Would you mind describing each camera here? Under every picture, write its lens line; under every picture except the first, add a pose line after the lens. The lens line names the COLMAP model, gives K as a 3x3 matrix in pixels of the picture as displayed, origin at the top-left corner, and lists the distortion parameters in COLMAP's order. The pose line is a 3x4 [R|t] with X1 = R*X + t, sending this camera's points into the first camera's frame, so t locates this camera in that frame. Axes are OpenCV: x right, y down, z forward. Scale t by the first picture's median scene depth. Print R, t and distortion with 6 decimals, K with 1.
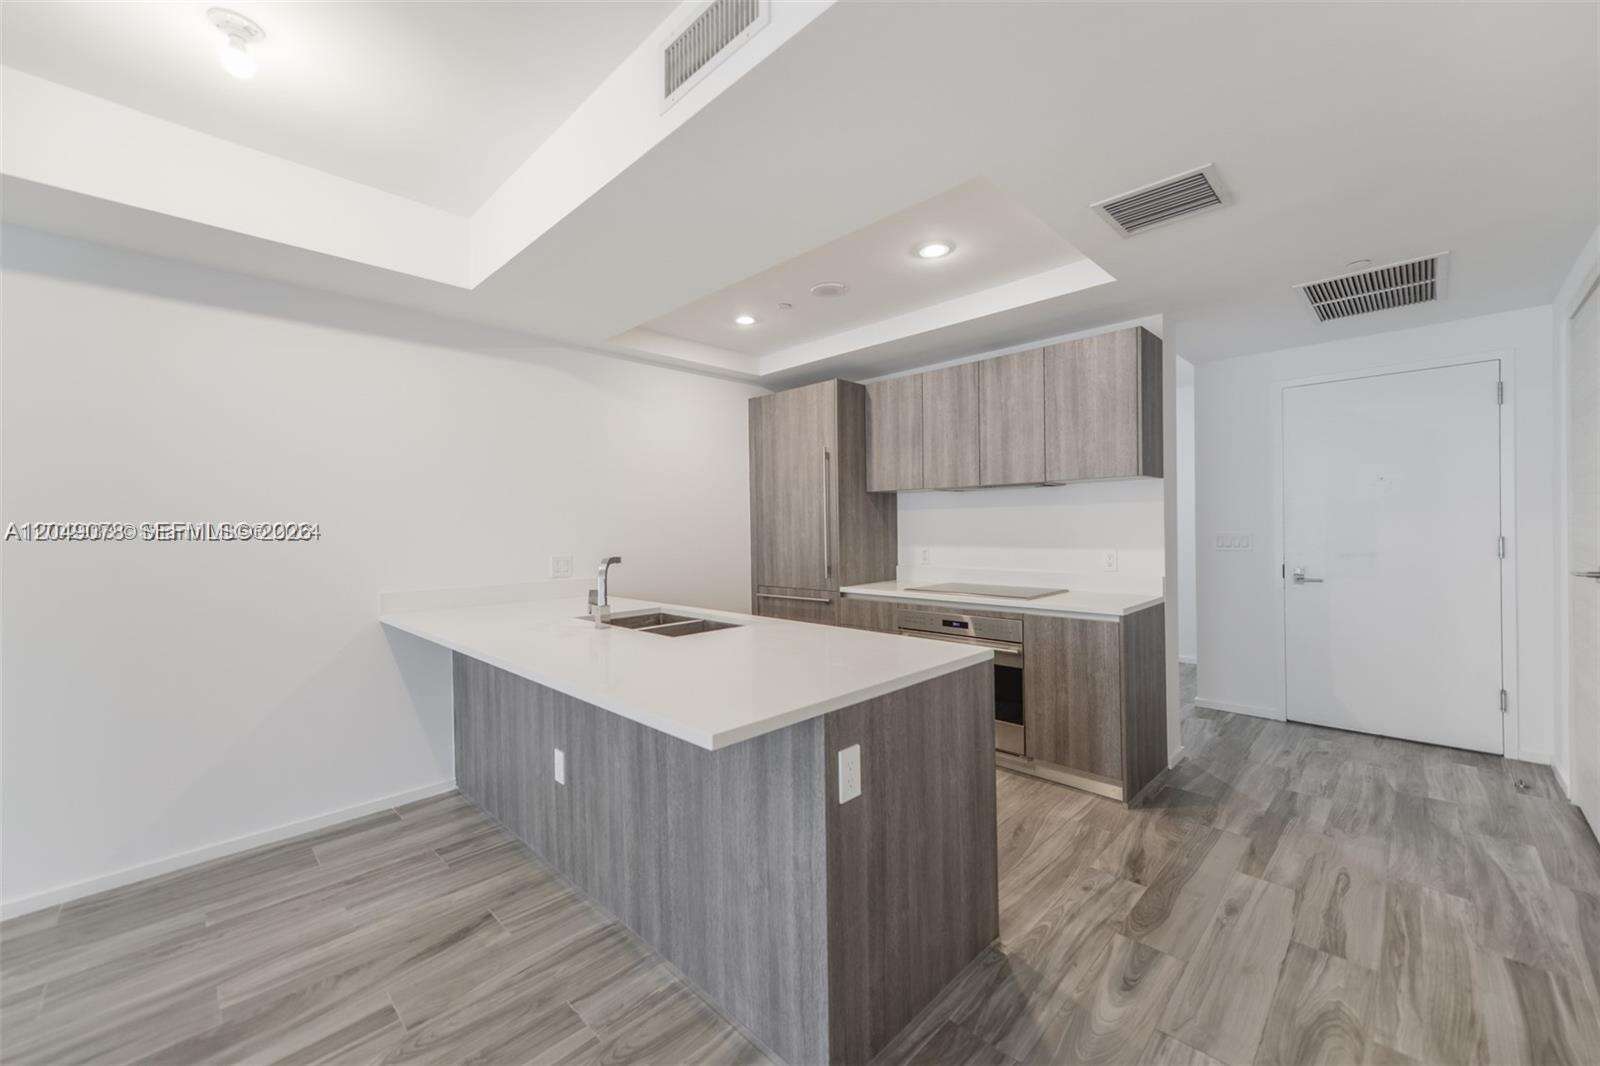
lens RADIAL K [[630.3, 0, 800.2], [0, 630.3, 531.1], [0, 0, 1]] dist [0.012915, -0.000357]
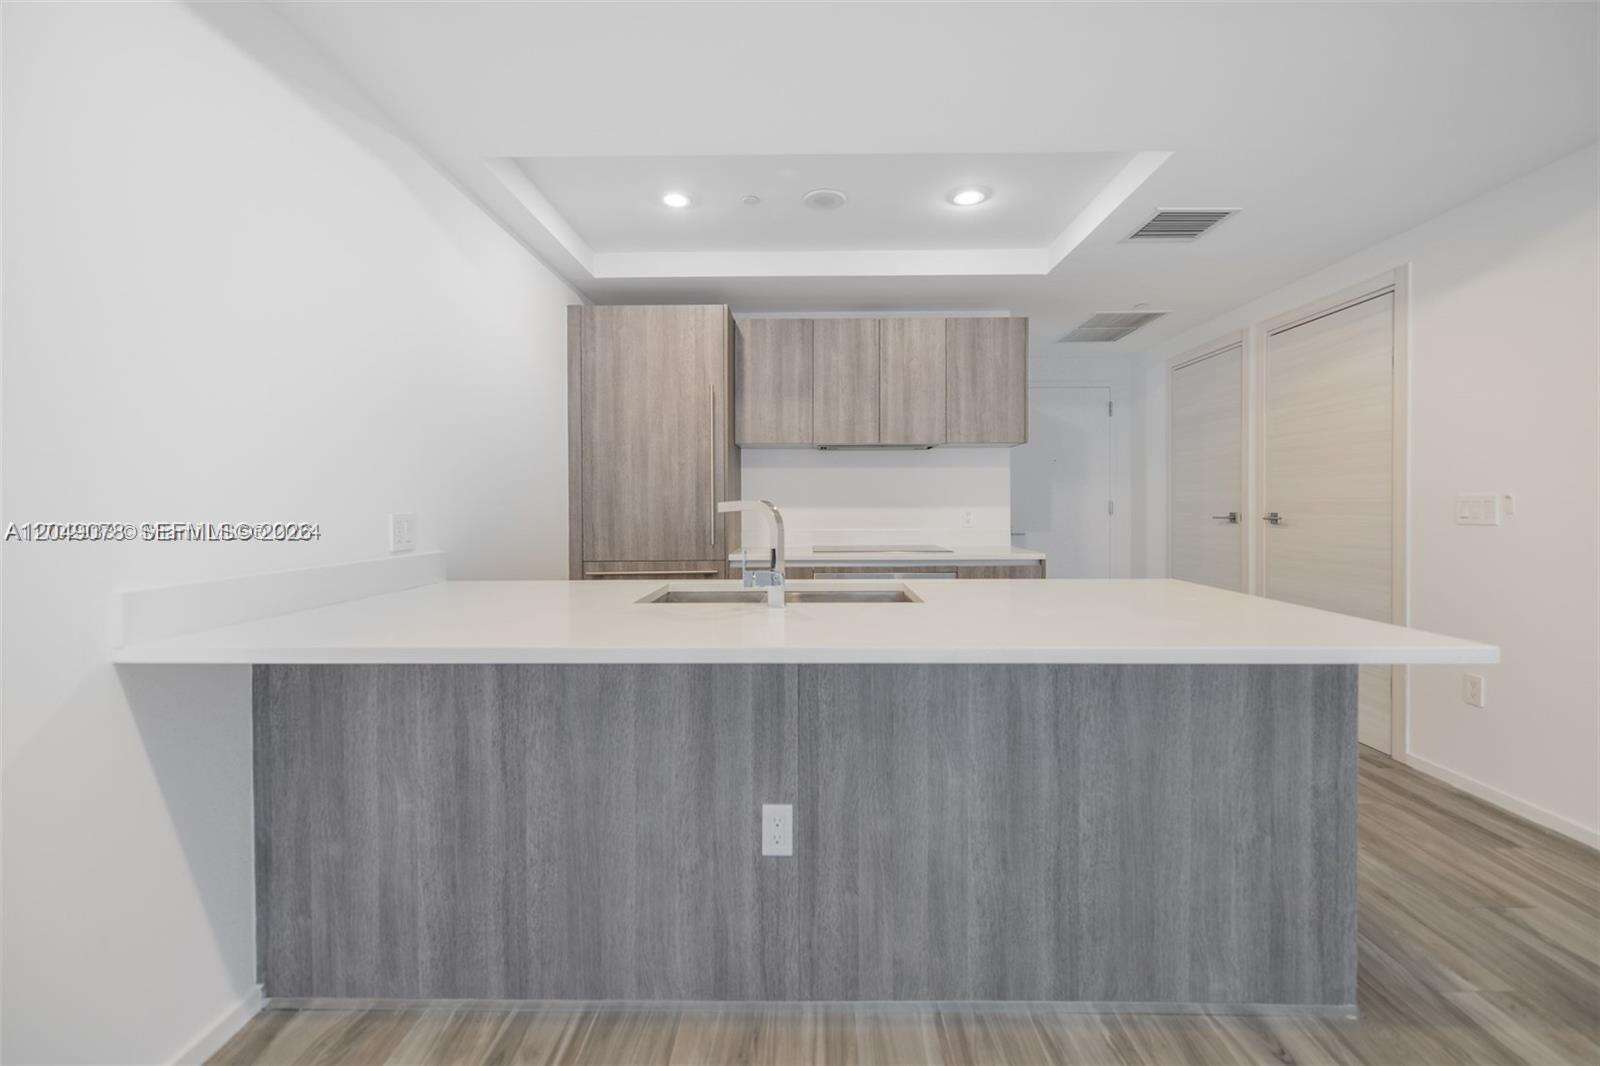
lens RADIAL K [[663.7, 0, 806.0], [0, 663.7, 507.8], [0, 0, 1]] dist [0.000604, -0.000089]
pose [[0.721050, 0.007087, 0.692846, -0.581502], [-0.001006, 0.999957, -0.009182, 0.042847], [-0.692882, 0.005924, 0.721027, 0.361216]]
